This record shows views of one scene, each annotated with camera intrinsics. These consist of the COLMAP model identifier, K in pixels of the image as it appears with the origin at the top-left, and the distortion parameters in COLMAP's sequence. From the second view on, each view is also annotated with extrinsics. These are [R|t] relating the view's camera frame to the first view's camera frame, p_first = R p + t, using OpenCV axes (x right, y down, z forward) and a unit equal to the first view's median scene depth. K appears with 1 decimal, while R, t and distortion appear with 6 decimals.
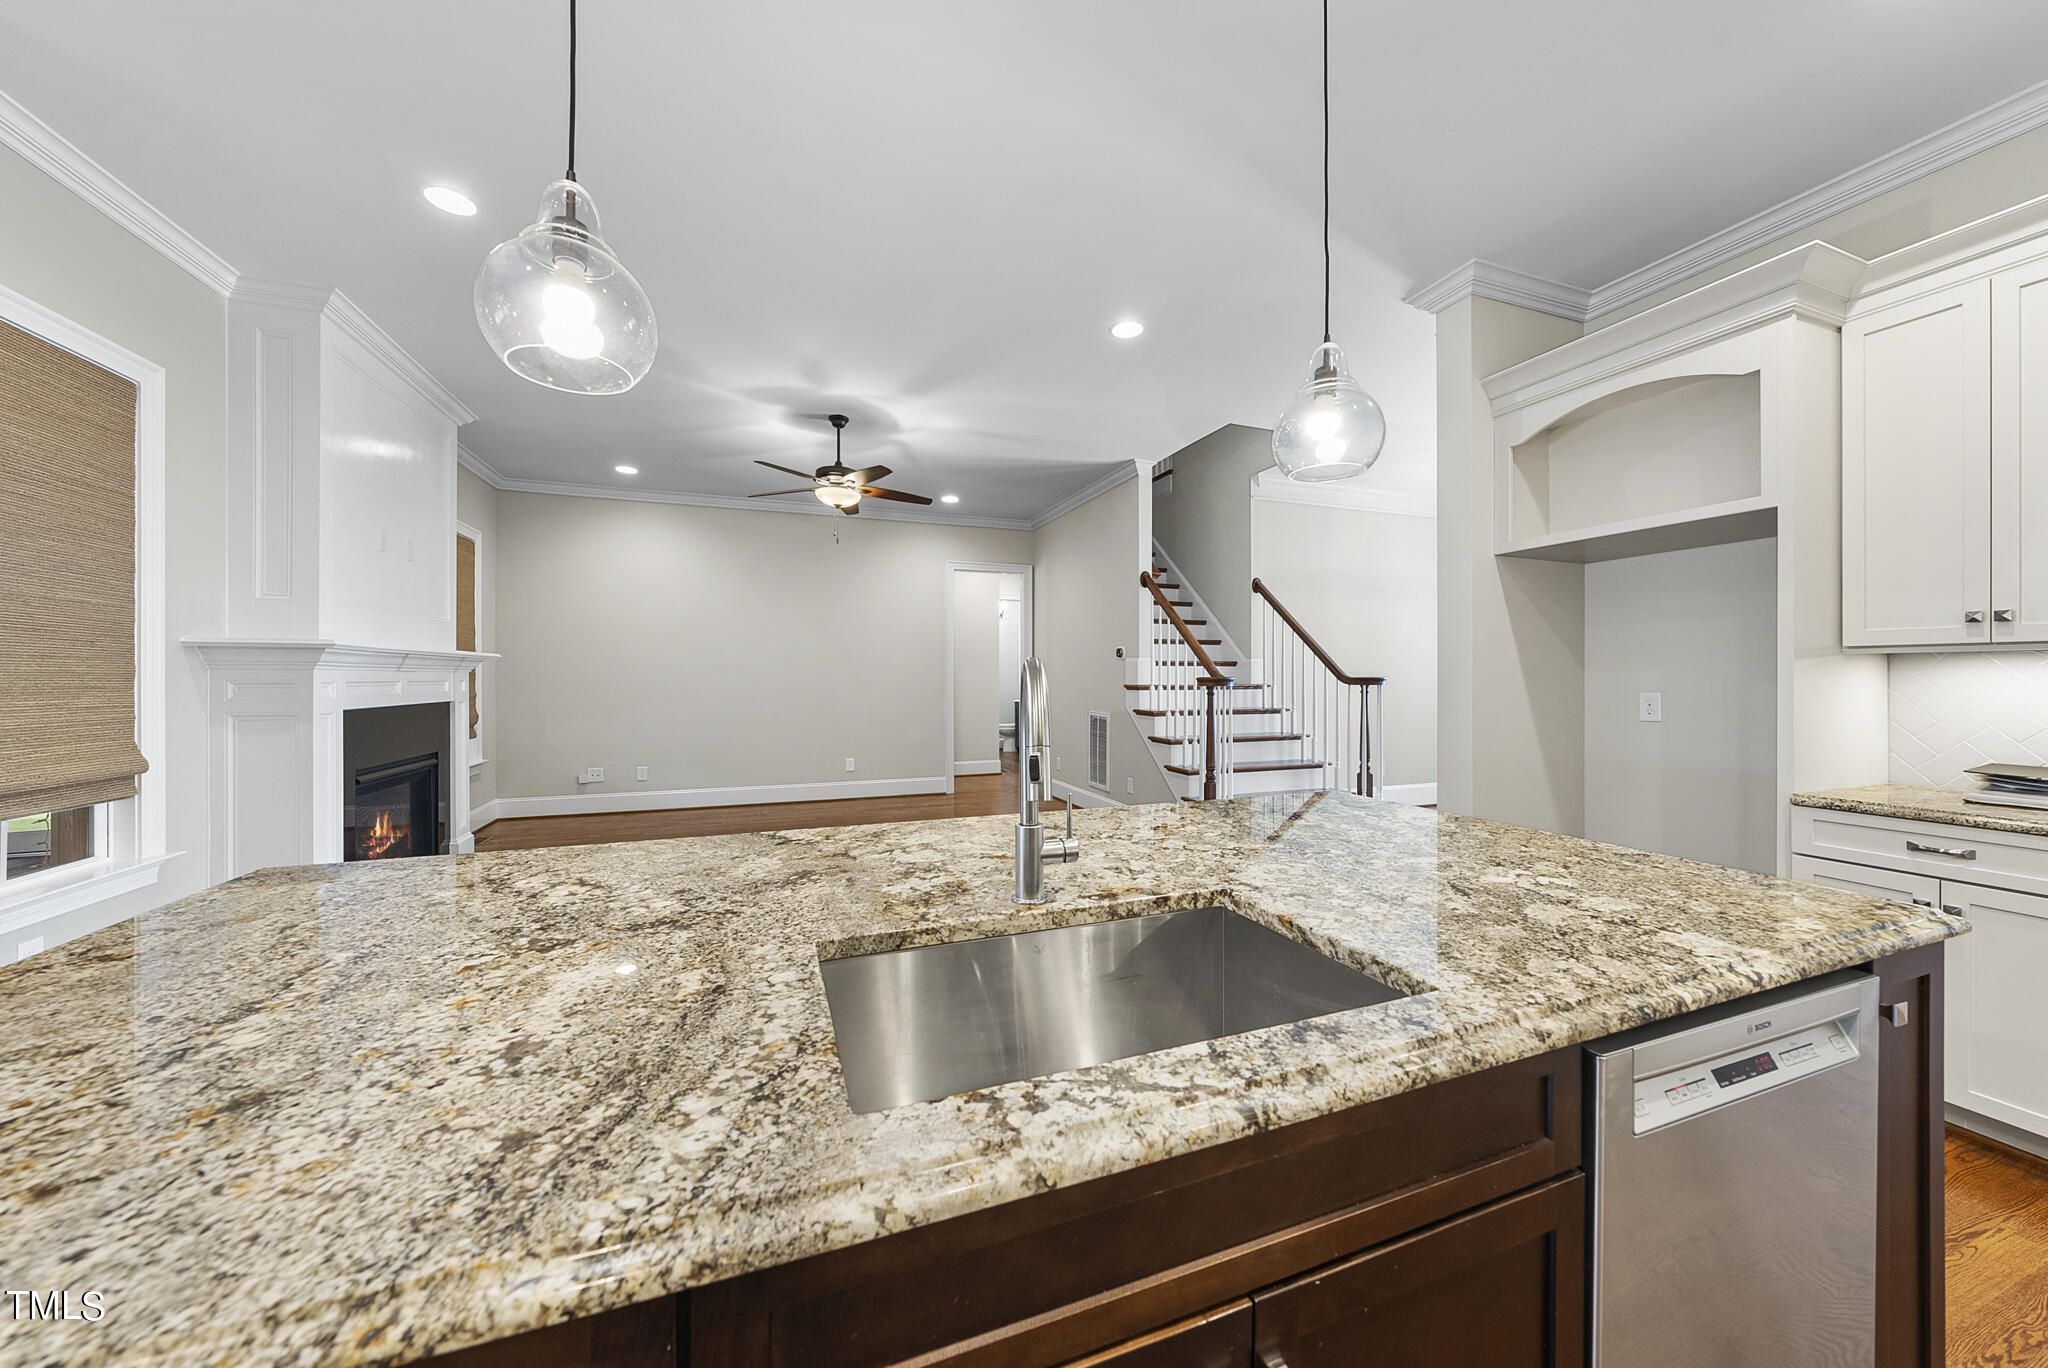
lens RADIAL K [[707.9, 0, 1028.0], [0, 707.9, 676.5], [0, 0, 1]] dist [-0.003592, 0.000612]
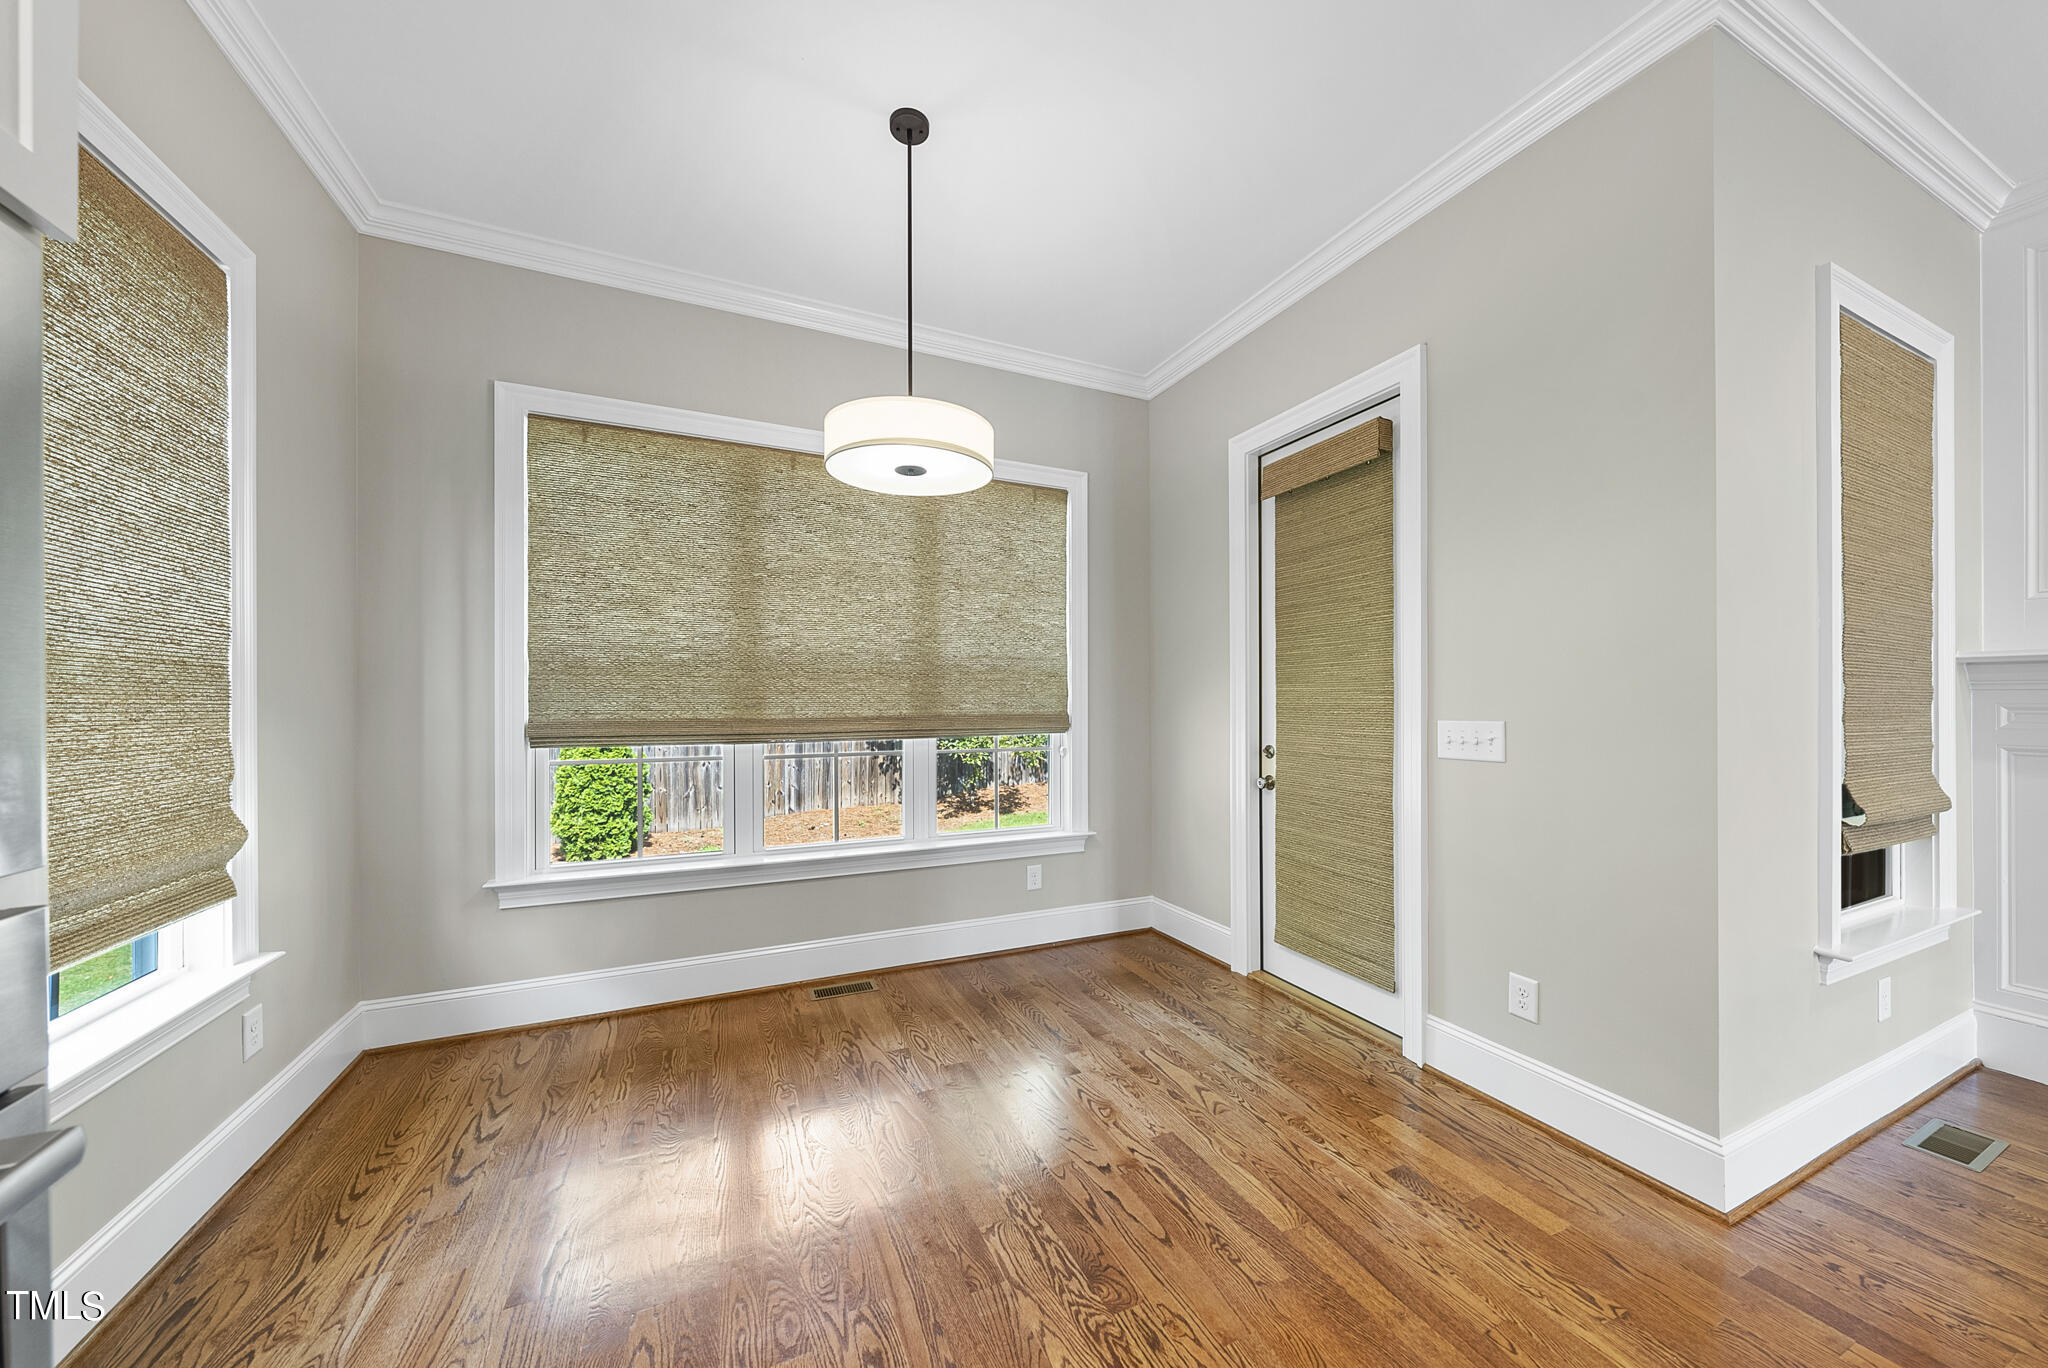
lens RADIAL K [[707.9, 0, 1021.1], [0, 707.9, 703.4], [0, 0, 1]] dist [-0.003592, 0.000612]
pose [[0.063843, -0.000050, -0.997960, -0.265644], [-0.000605, 1.000000, -0.000089, 0.003756], [0.997960, 0.000609, 0.063843, -0.094402]]
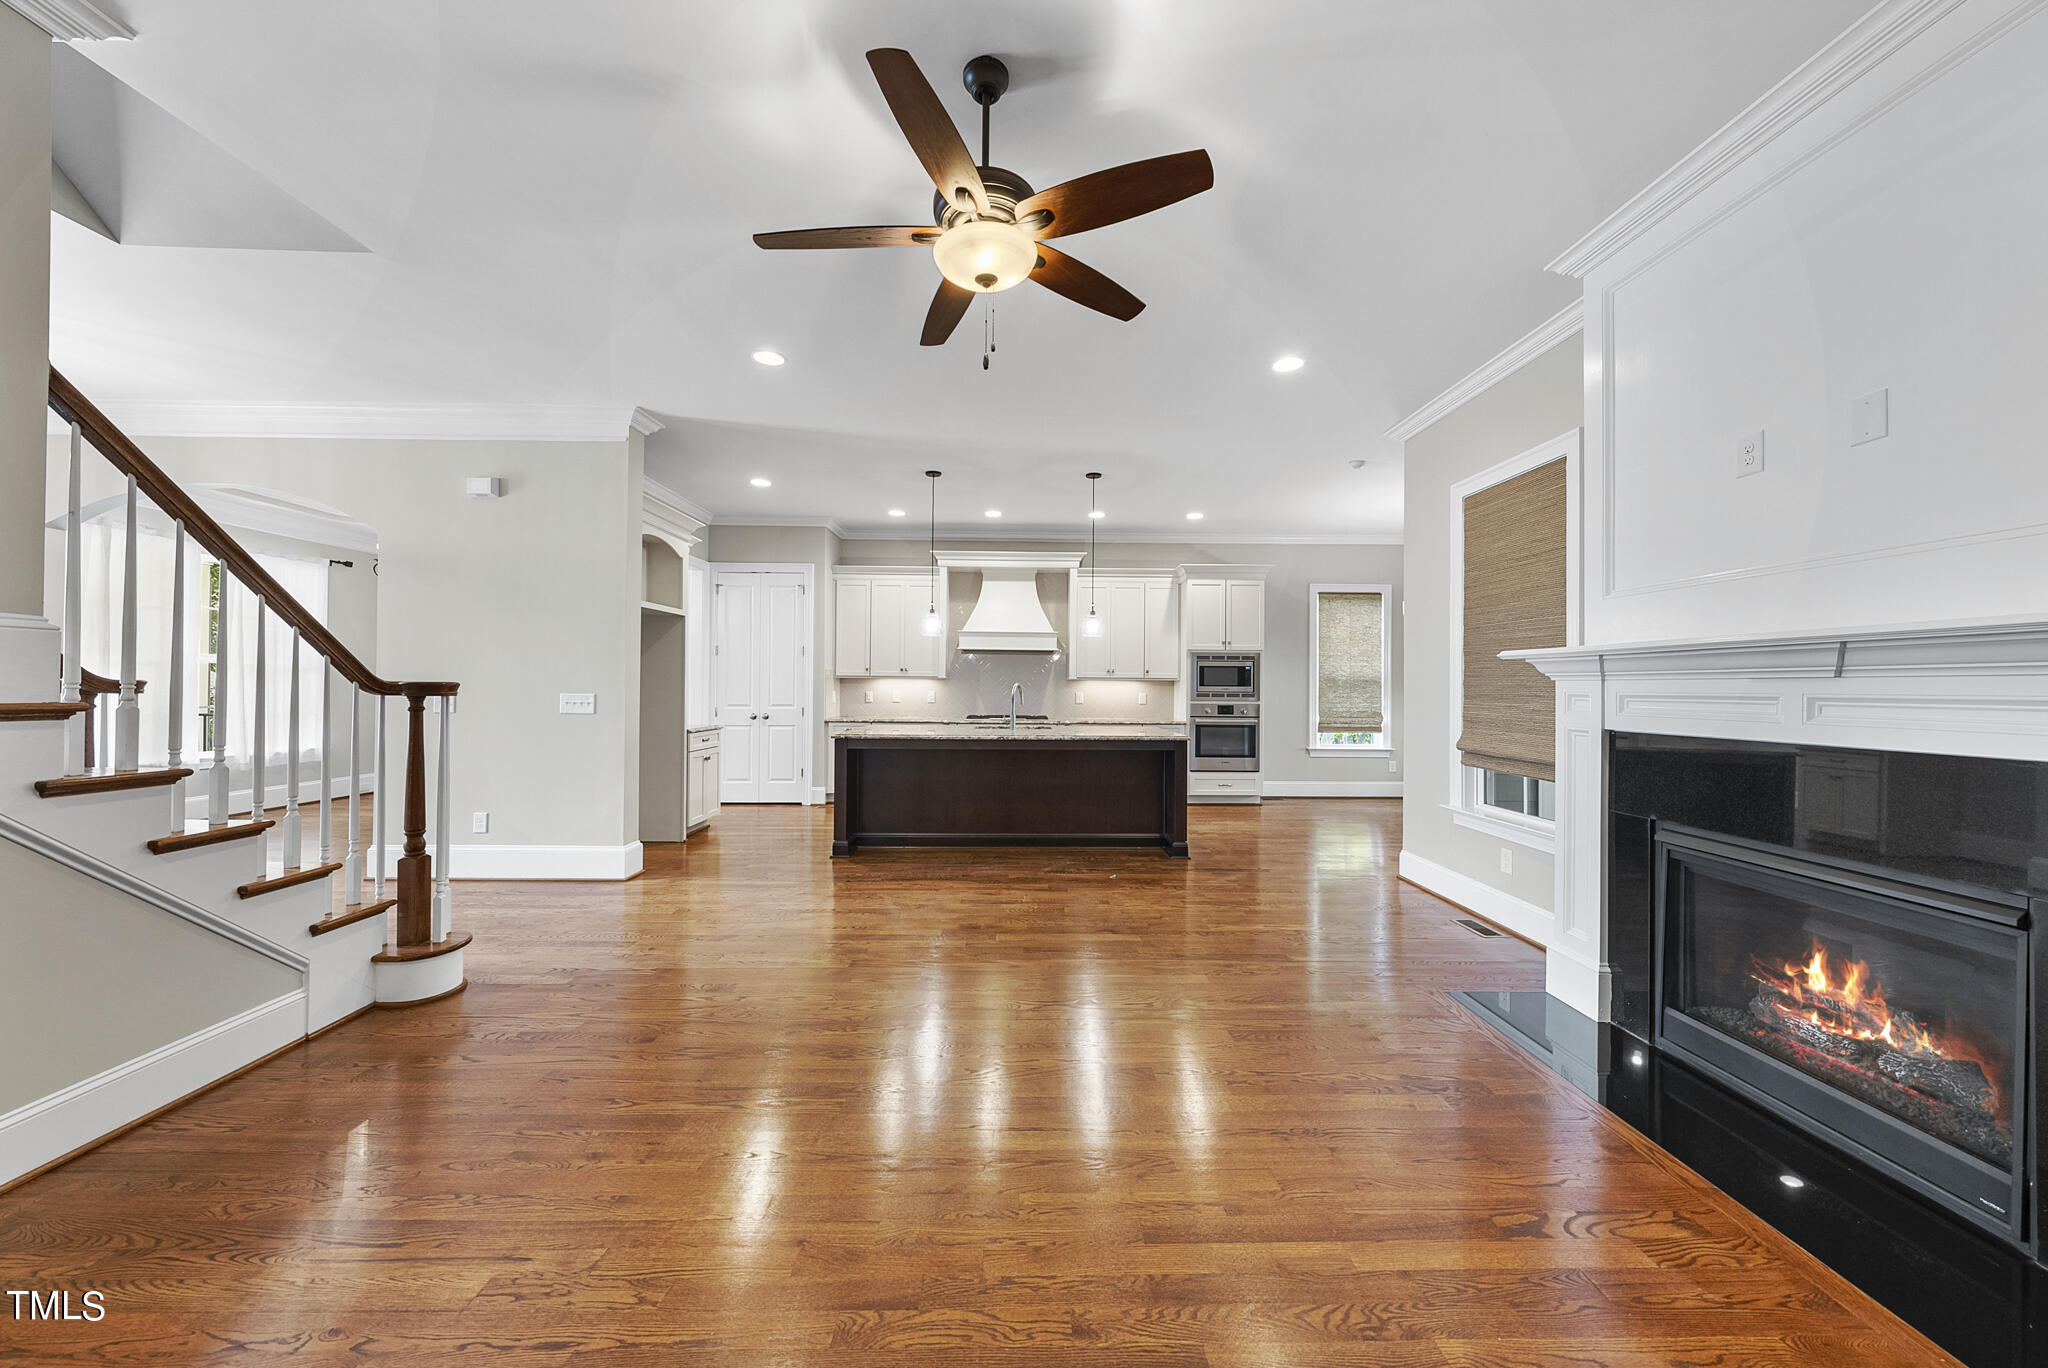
lens RADIAL K [[707.9, 0, 1032.5], [0, 707.9, 680.8], [0, 0, 1]] dist [-0.003592, 0.000612]
pose [[-0.944065, -0.003910, 0.329736, -0.440092], [-0.007029, 0.999941, -0.008267, 0.002204], [-0.329684, -0.010123, -0.944037, 1.394248]]
